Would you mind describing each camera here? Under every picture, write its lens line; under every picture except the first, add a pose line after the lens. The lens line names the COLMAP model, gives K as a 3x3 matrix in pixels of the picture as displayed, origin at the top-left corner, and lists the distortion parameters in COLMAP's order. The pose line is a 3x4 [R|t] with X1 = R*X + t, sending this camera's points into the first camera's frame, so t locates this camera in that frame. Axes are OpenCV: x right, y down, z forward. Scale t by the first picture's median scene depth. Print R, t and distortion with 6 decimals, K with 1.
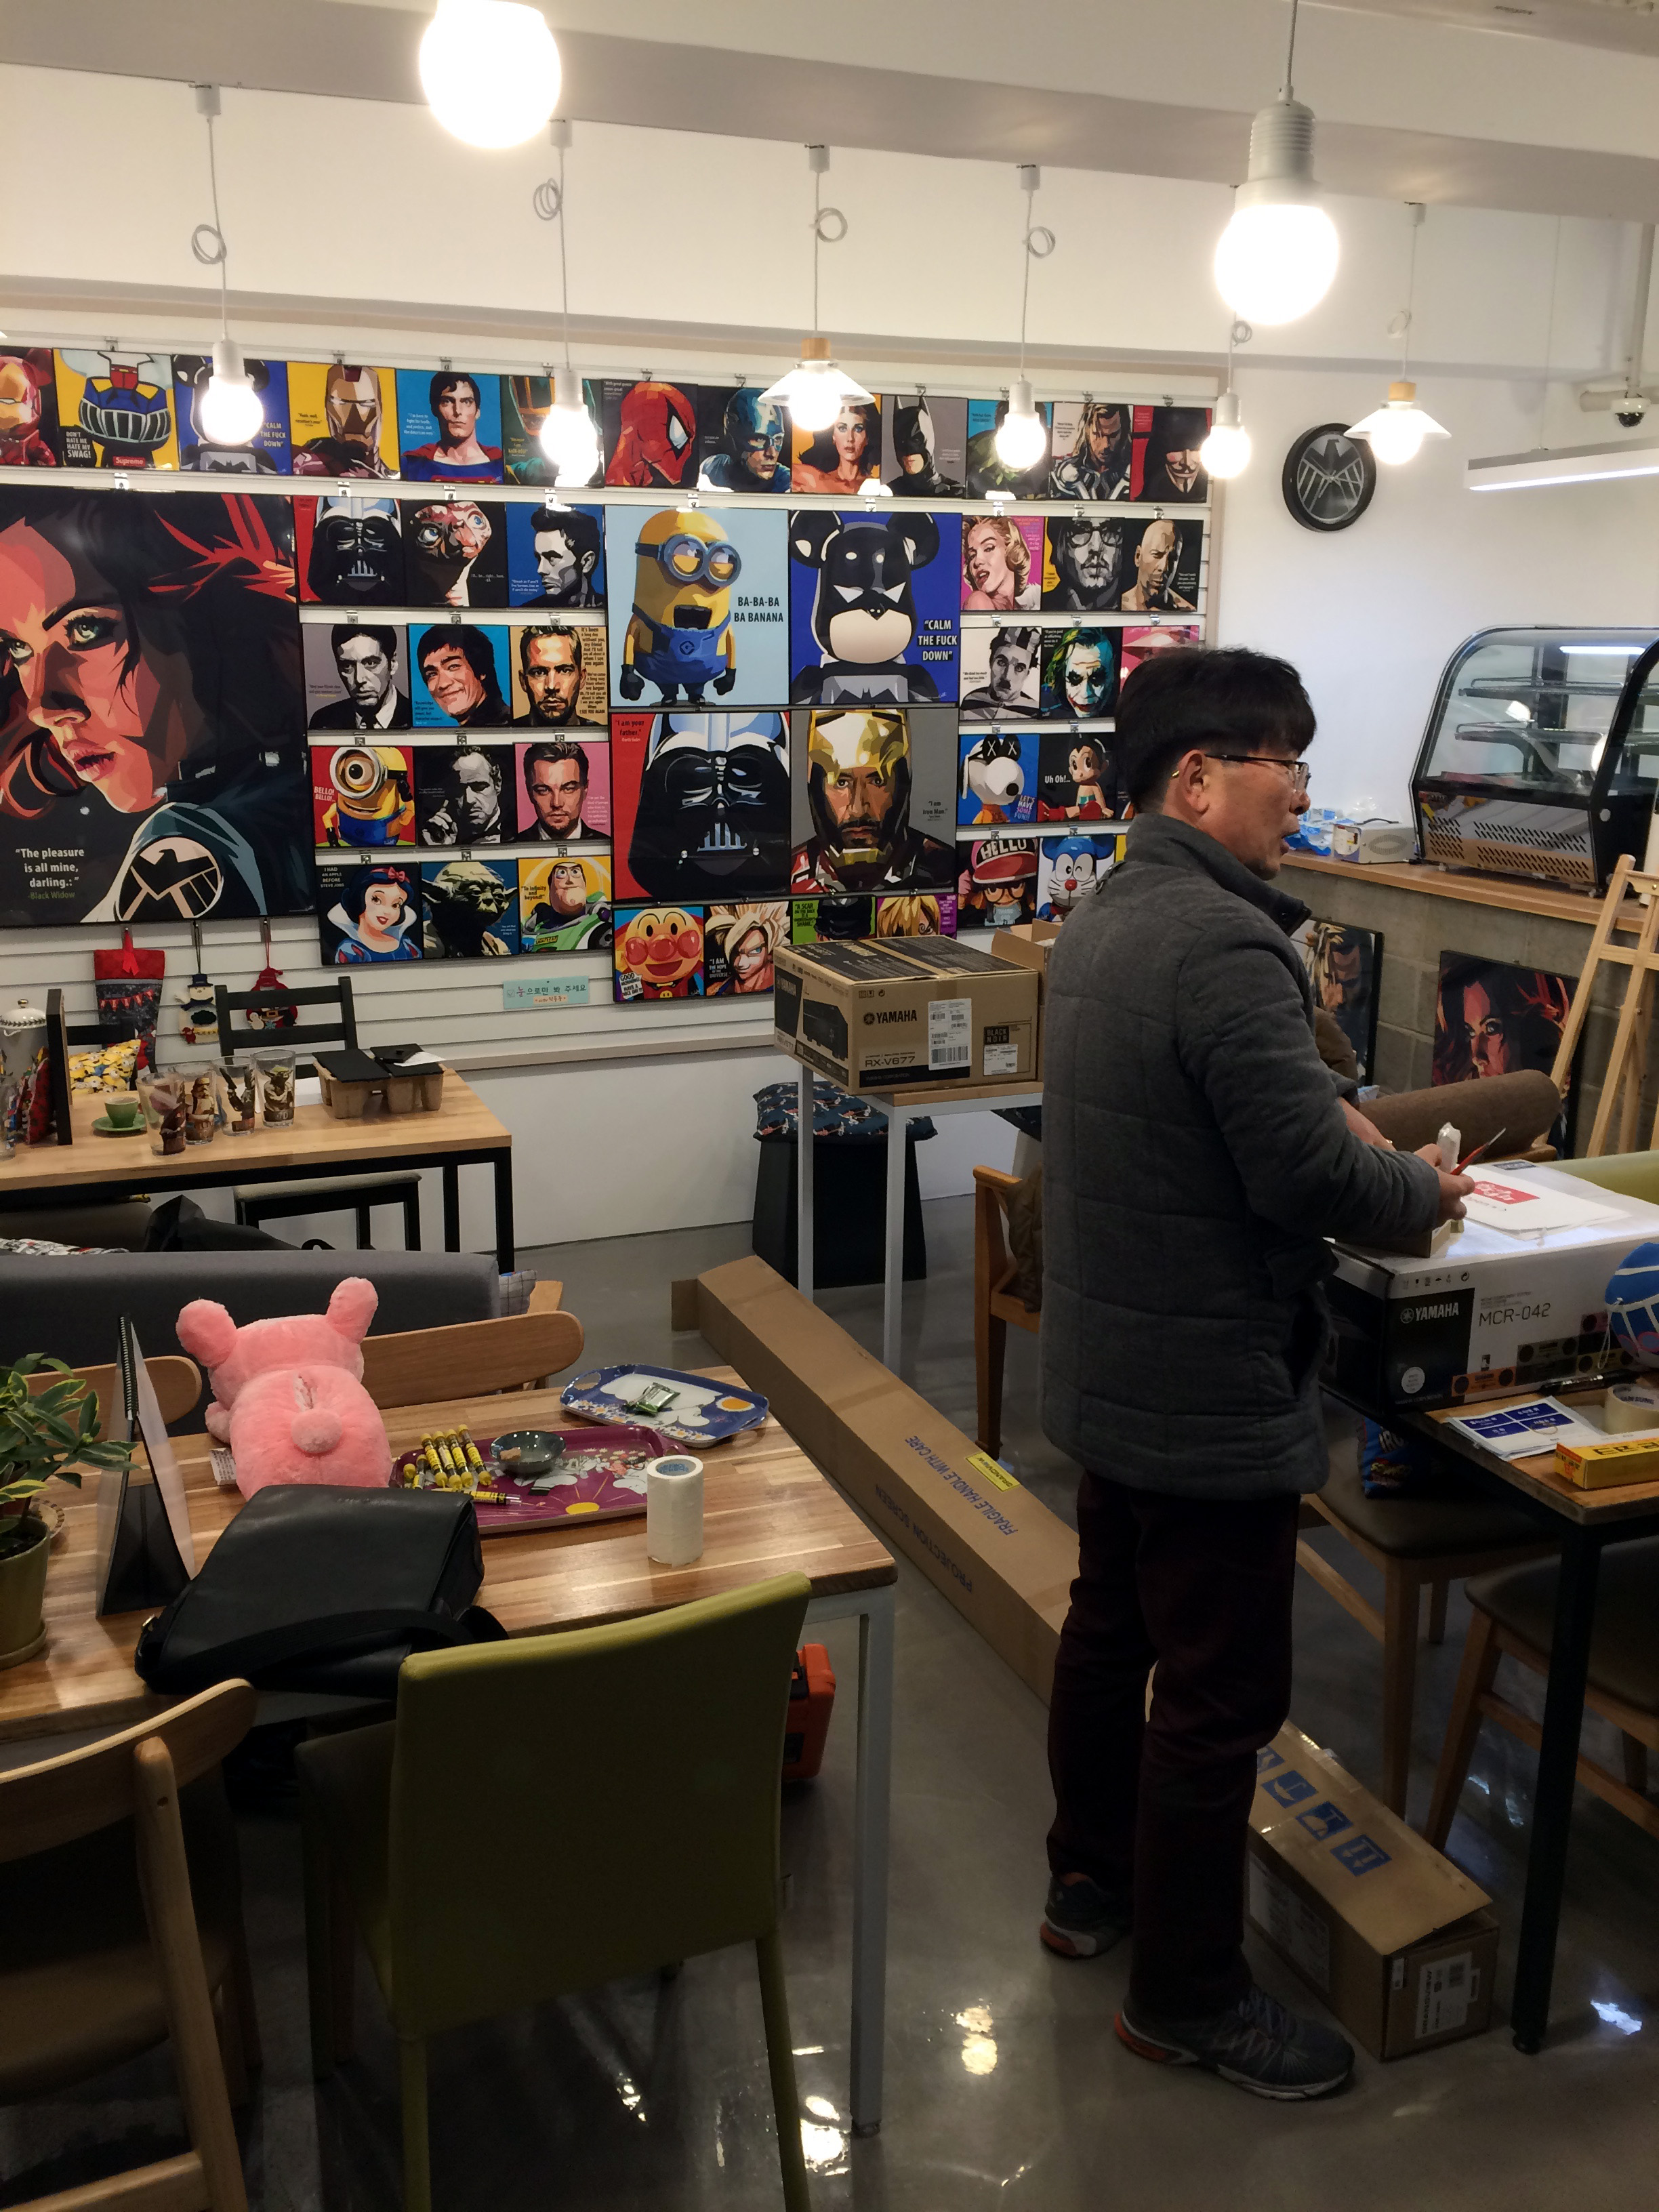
lens RADIAL K [[1884.7, 0, 829.5], [0, 1884.7, 1106.0], [0, 0, 1]] dist [0.088641, -0.098024]
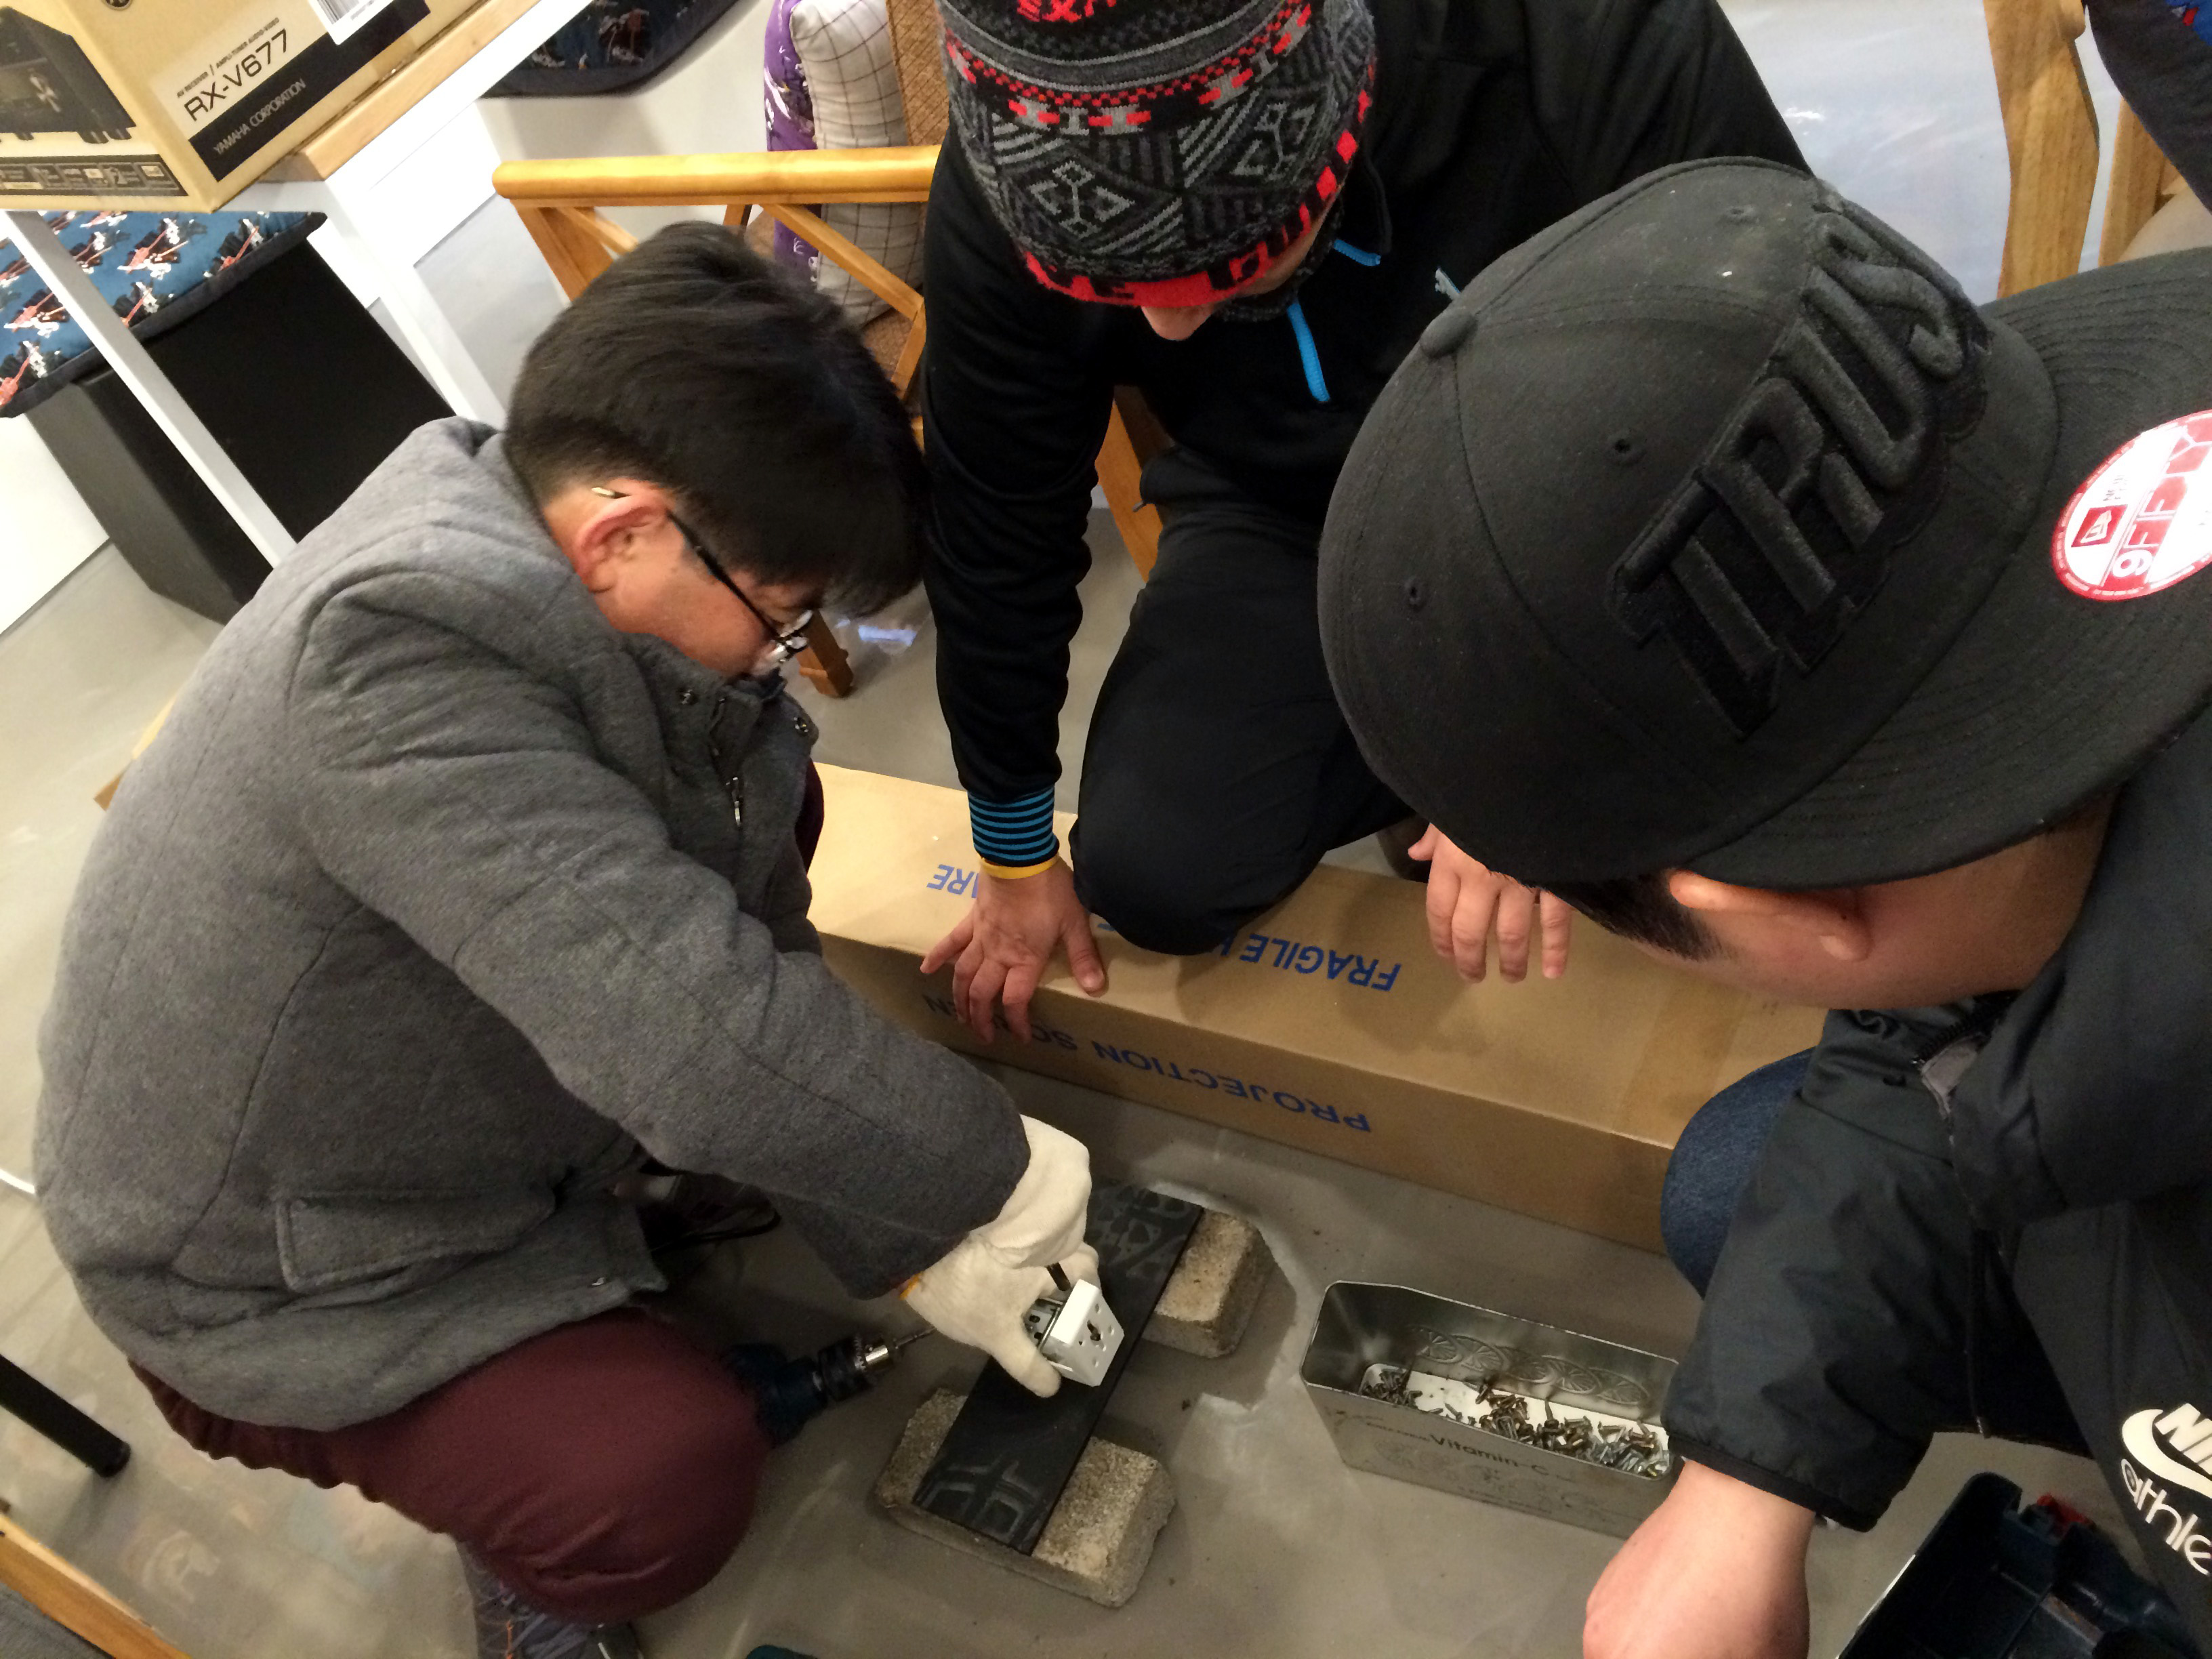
lens RADIAL K [[1880.1, 0, 1111.2], [0, 1880.1, 837.9], [0, 0, 1]] dist [0.083689, -0.116346]
pose [[0.741787, -0.619610, 0.256584, -0.029959], [0.449502, 0.743298, 0.495435, -0.020478], [-0.497695, -0.252173, 0.829885, 0.550688]]
